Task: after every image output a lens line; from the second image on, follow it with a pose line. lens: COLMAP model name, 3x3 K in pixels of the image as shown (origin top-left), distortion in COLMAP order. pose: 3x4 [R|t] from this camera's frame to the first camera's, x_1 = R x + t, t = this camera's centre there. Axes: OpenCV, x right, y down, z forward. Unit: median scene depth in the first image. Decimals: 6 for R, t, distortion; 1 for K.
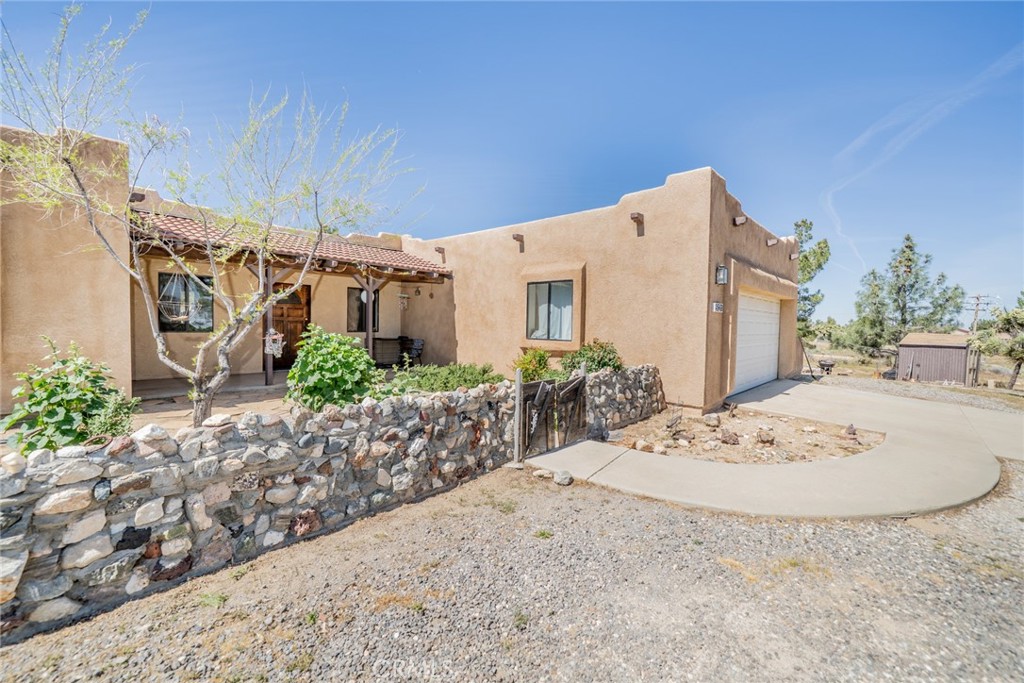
lens RADIAL K [[426.8, 0, 512.4], [0, 426.8, 320.5], [0, 0, 1]] dist [-0.001102, 0.000156]
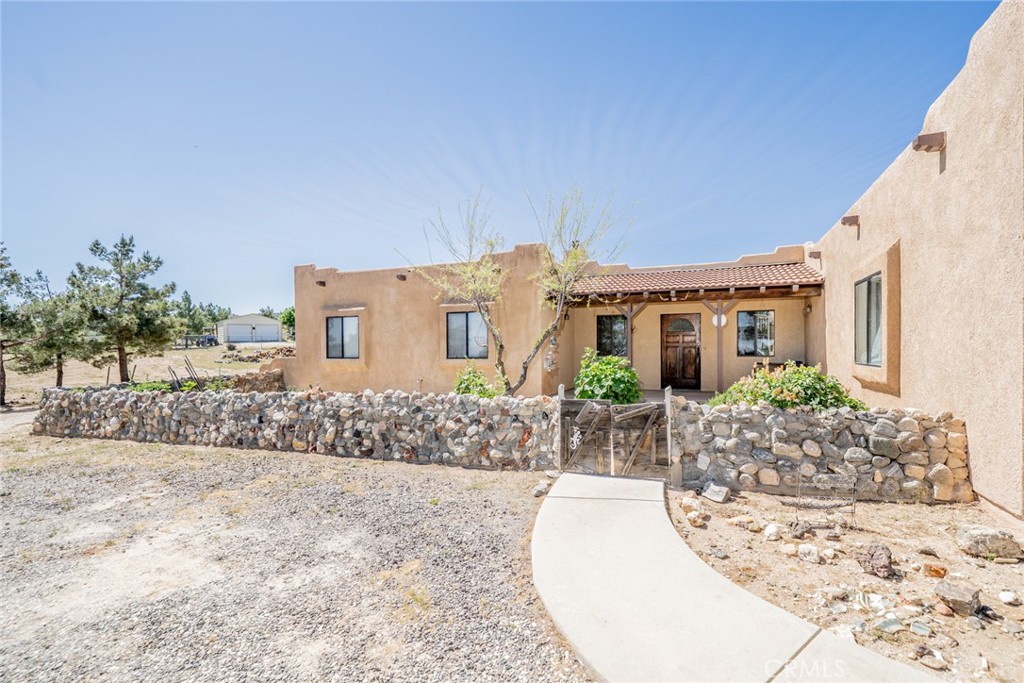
lens RADIAL K [[403.4, 0, 512.7], [0, 403.4, 346.9], [0, 0, 1]] dist [-0.000868, 0.000285]
pose [[0.393238, -0.021744, -0.919180, 1.091609], [0.017765, 0.999713, -0.016049, 0.041640], [0.919265, -0.010018, 0.393511, 0.611427]]
